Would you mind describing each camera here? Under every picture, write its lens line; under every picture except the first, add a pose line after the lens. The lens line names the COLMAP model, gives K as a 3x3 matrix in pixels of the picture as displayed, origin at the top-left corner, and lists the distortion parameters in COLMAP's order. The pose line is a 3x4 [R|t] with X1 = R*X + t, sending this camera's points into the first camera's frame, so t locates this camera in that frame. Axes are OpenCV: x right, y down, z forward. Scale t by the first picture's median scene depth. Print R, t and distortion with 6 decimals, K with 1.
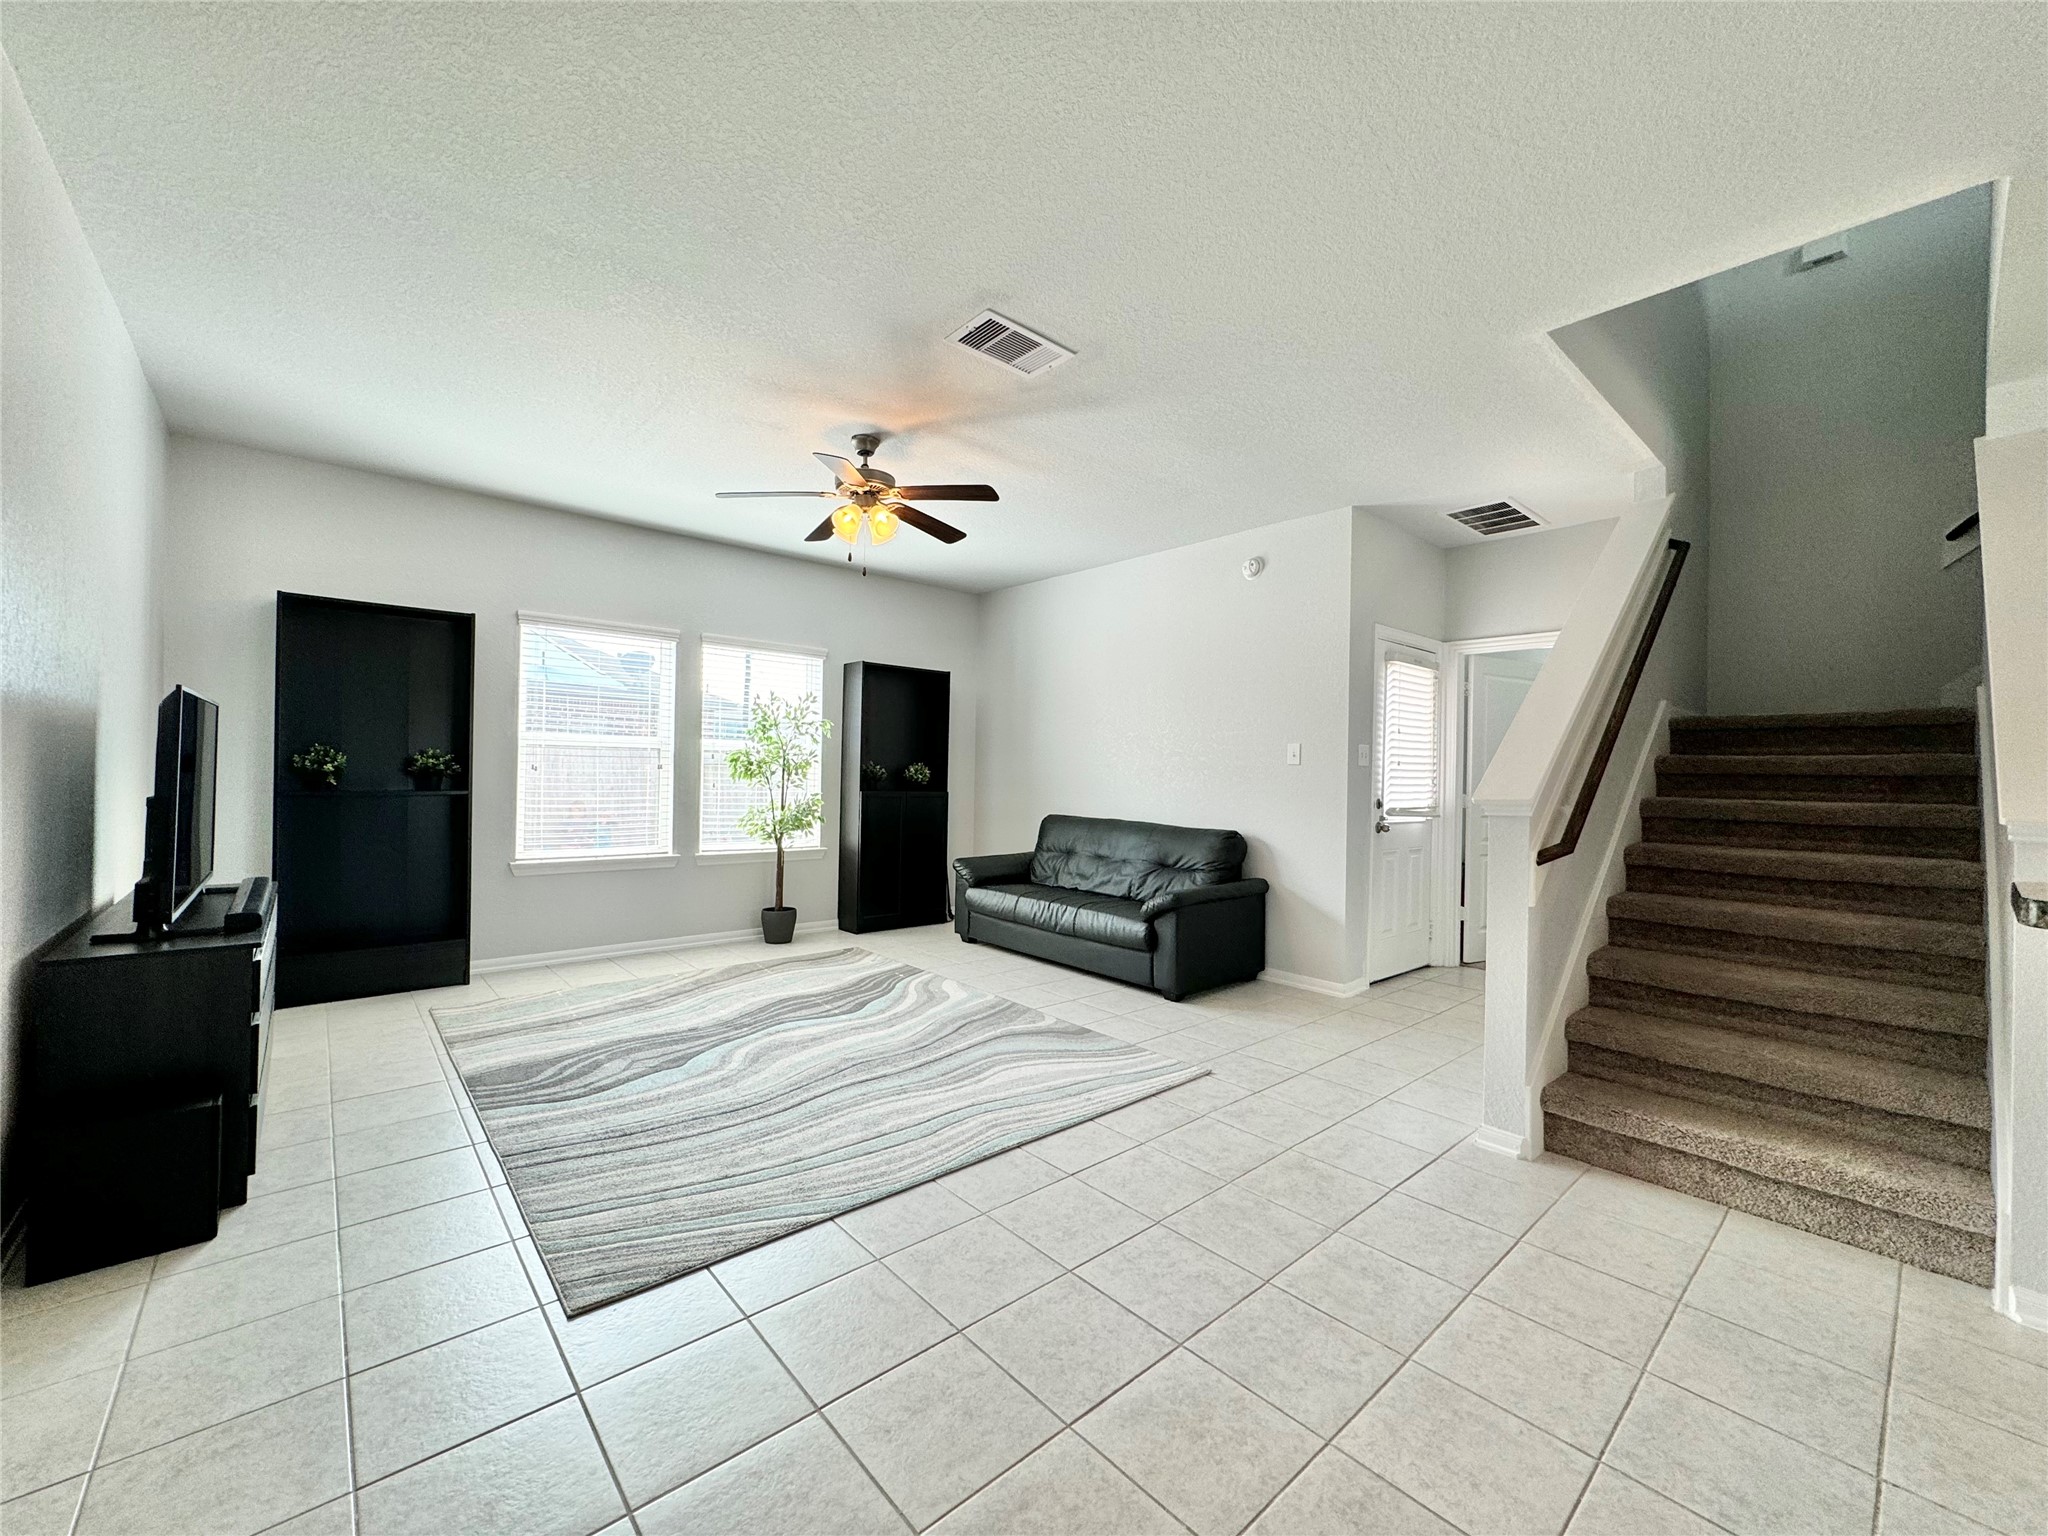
lens RADIAL K [[814.2, 0, 1025.5], [0, 814.2, 762.6], [0, 0, 1]] dist [-0.003329, -0.000019]
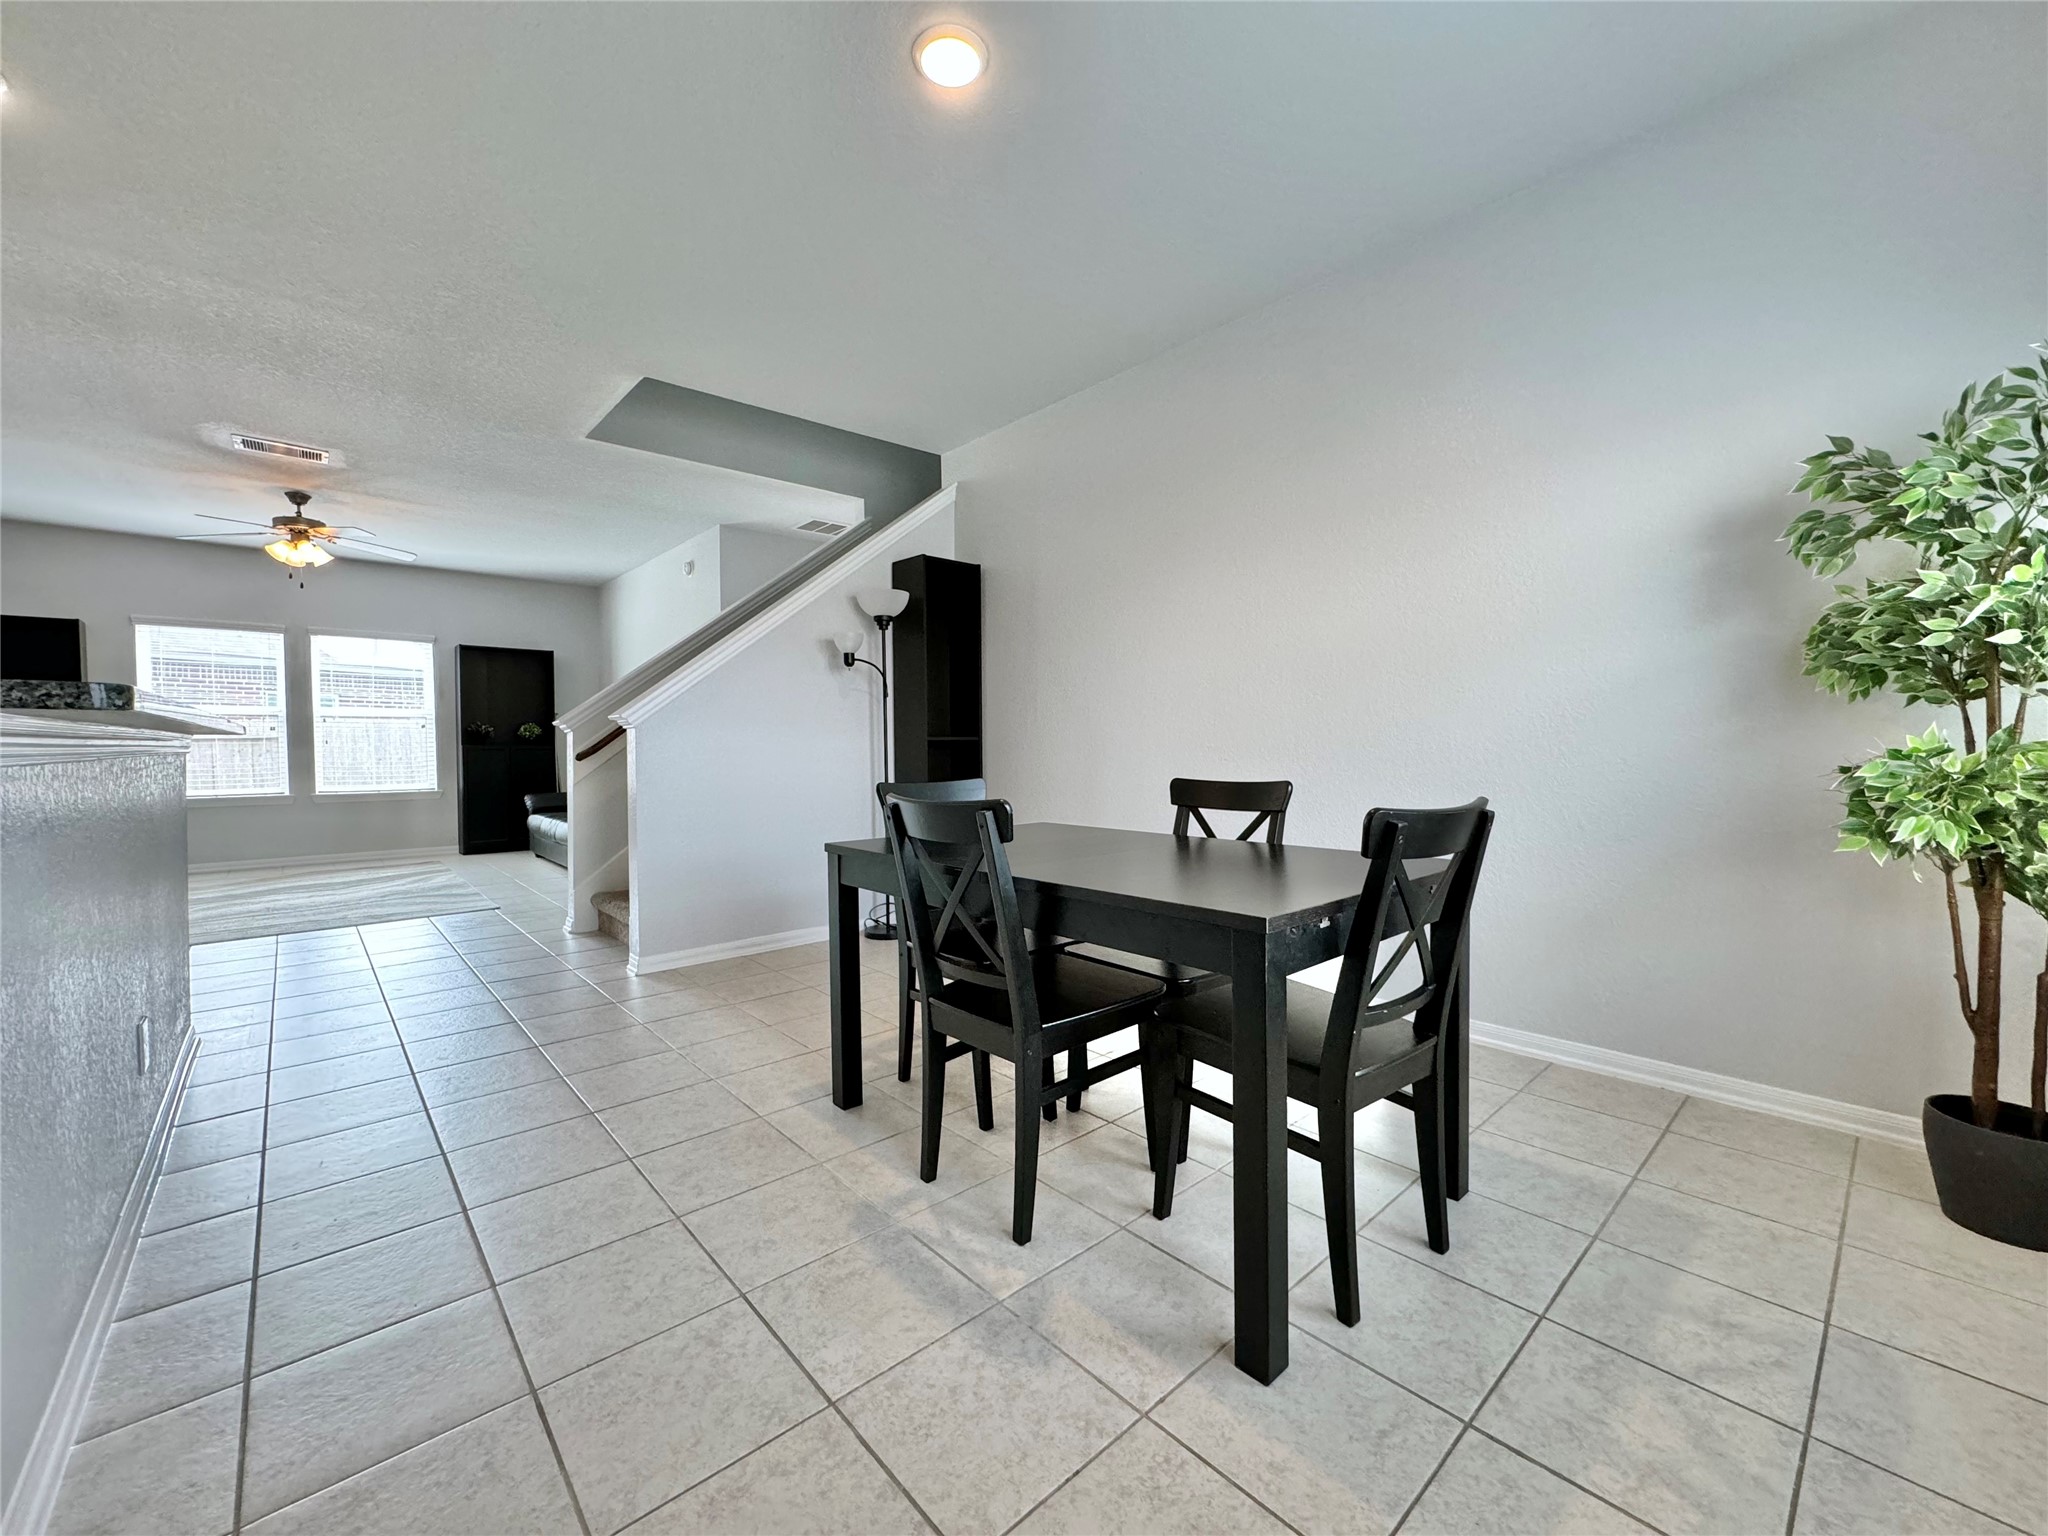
lens RADIAL K [[814.2, 0, 1014.2], [0, 814.2, 768.9], [0, 0, 1]] dist [-0.003329, -0.000019]
pose [[0.999367, -0.027580, 0.022474, 1.218460], [0.026621, 0.998767, 0.041897, 0.080748], [-0.023601, -0.041272, 0.998869, -0.599903]]
